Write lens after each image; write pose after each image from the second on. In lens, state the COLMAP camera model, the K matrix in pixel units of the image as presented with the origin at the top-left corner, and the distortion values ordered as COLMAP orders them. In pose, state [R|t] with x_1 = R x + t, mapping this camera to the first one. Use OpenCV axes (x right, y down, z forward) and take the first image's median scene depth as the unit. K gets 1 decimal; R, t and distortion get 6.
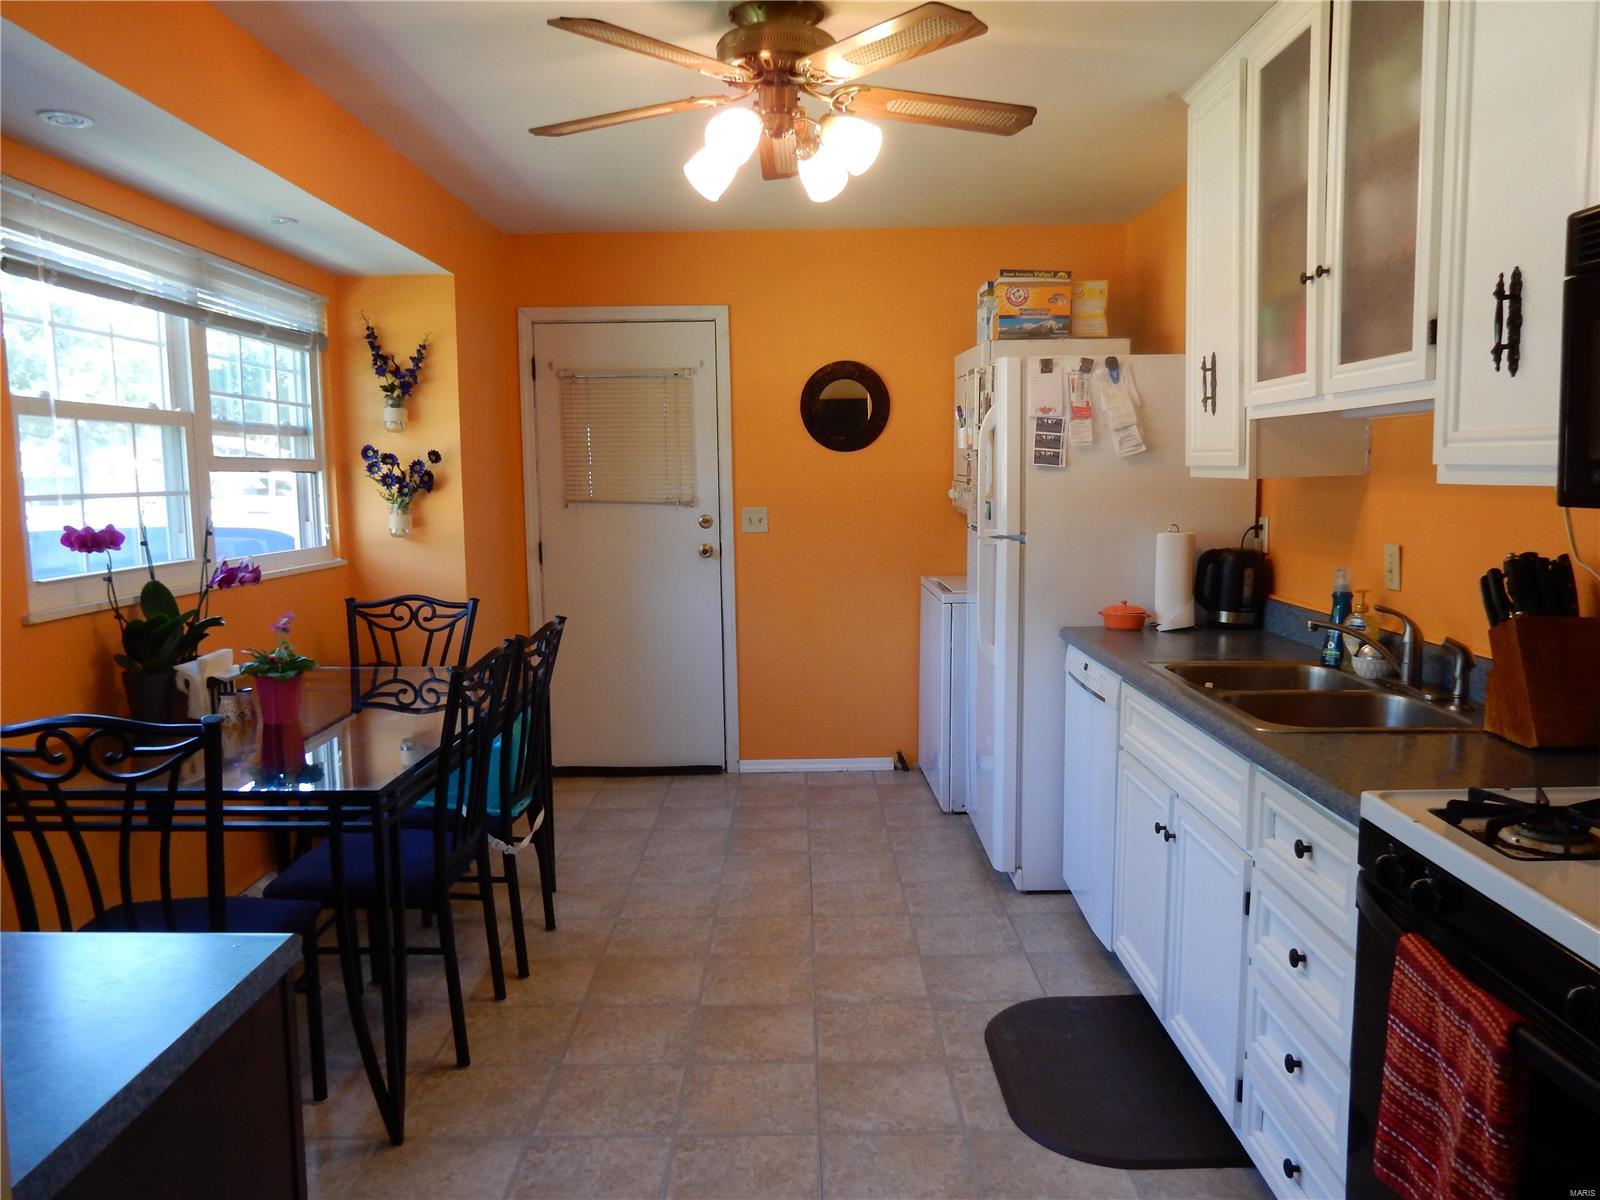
lens RADIAL K [[1167.9, 0, 792.9], [0, 1167.9, 622.9], [0, 0, 1]] dist [-0.010996, 0.002159]
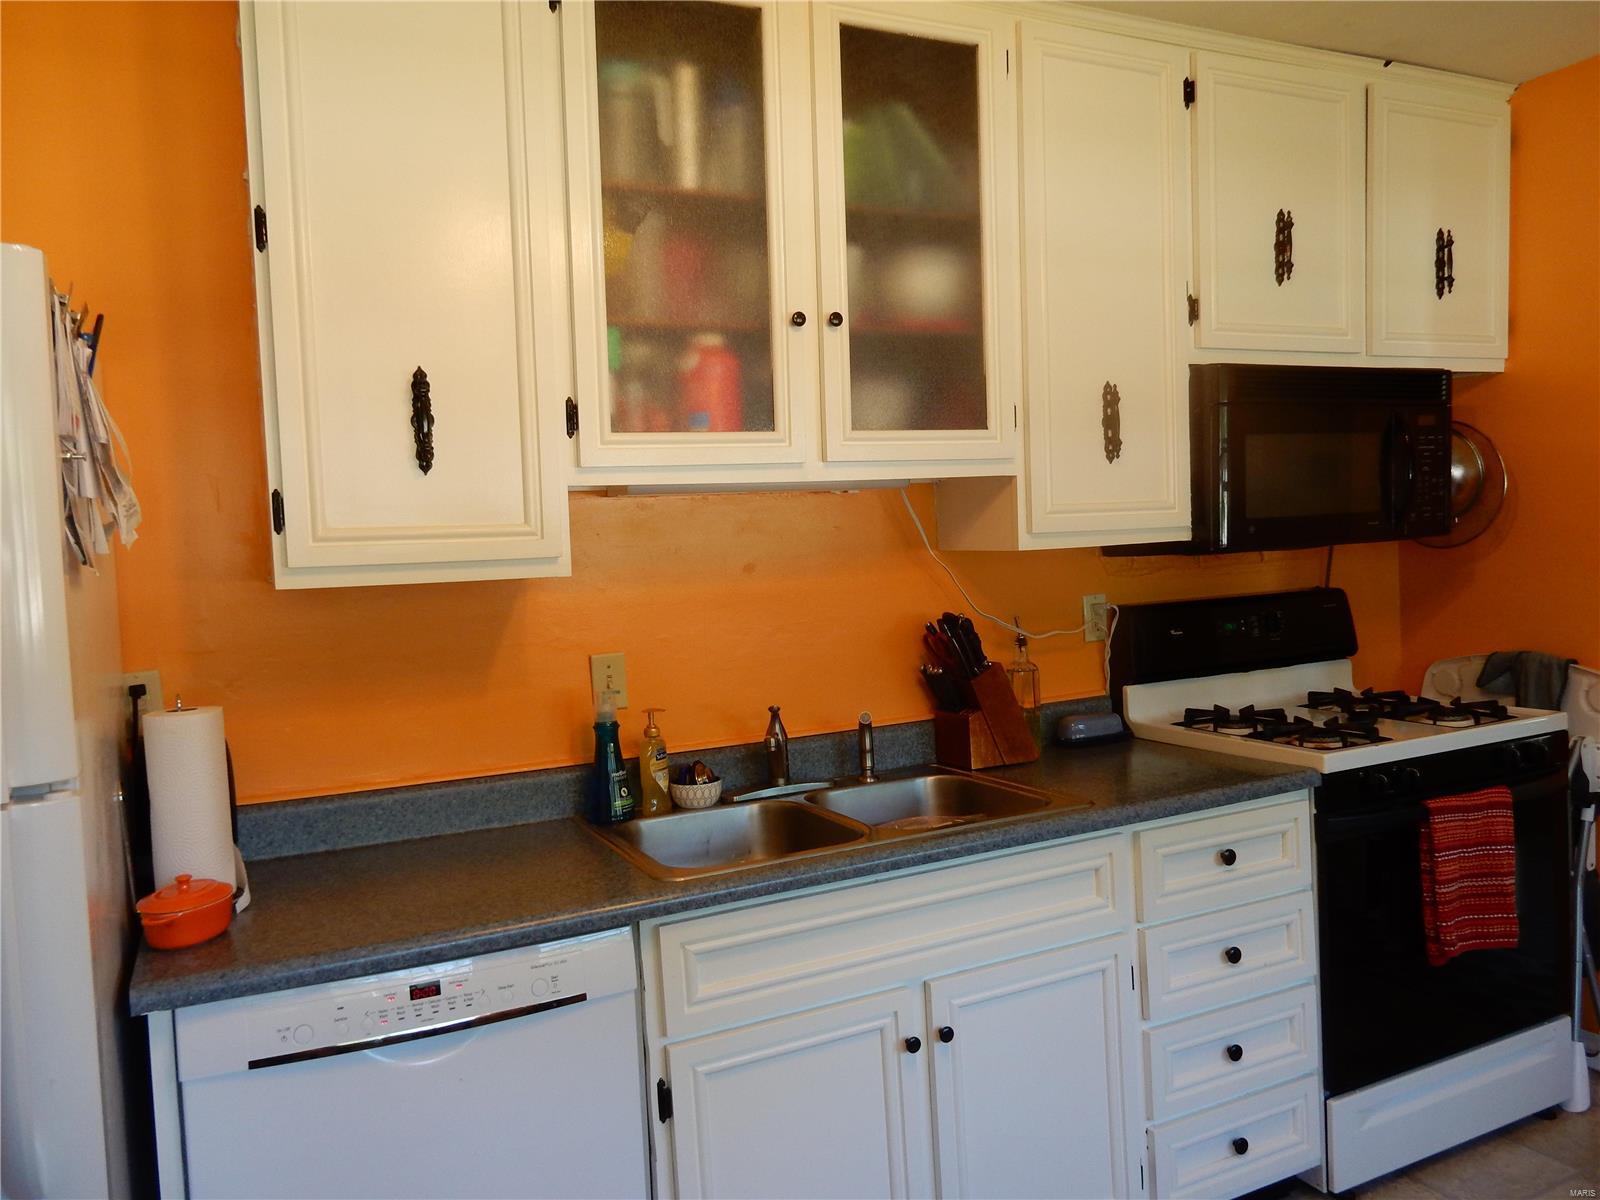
lens RADIAL K [[1167.9, 0, 800.8], [0, 1167.9, 612.6], [0, 0, 1]] dist [-0.010996, 0.002159]
pose [[-0.434242, -0.015192, 0.900668, -0.244801], [0.173661, 0.979689, 0.100253, -0.138062], [-0.883898, 0.199945, -0.422784, 1.098219]]
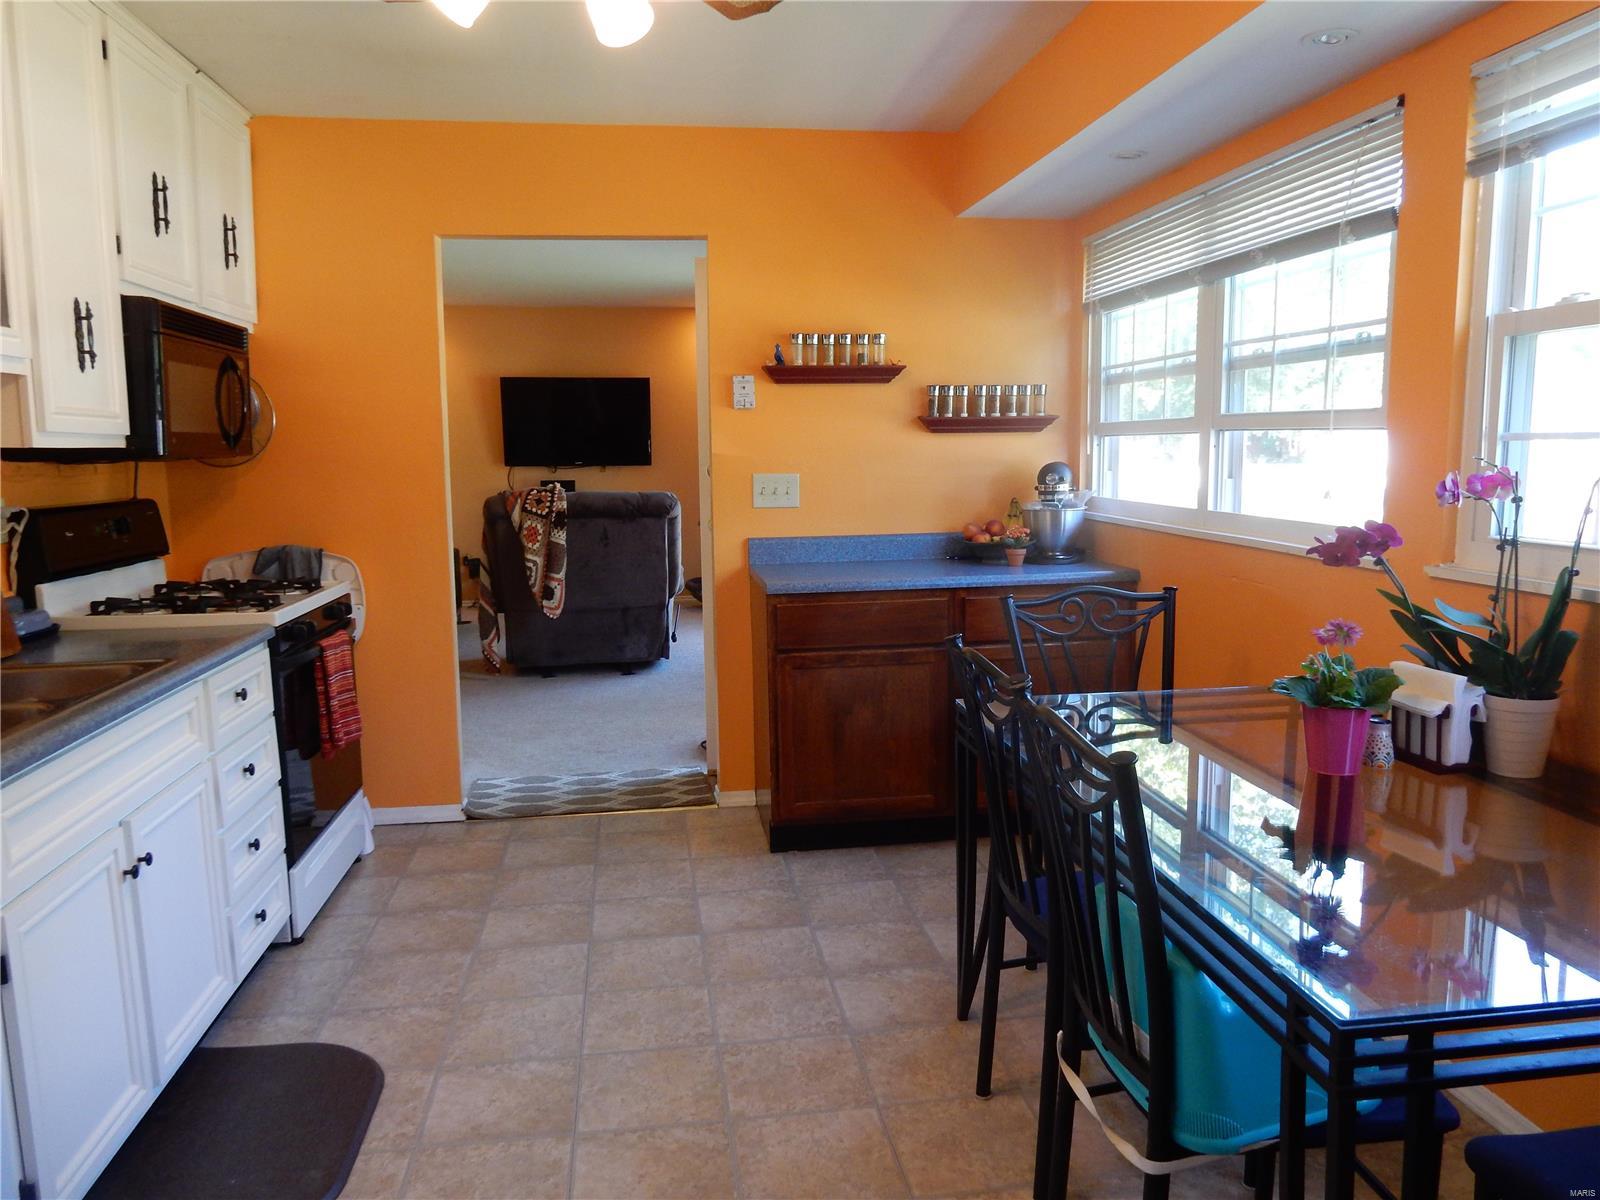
lens RADIAL K [[1167.9, 0, 787.8], [0, 1167.9, 623.7], [0, 0, 1]] dist [-0.010996, 0.002159]
pose [[-0.990668, 0.038779, -0.130662, -0.031281], [0.001681, 0.962073, 0.272785, -0.176047], [0.136284, 0.270020, -0.953161, 1.499297]]
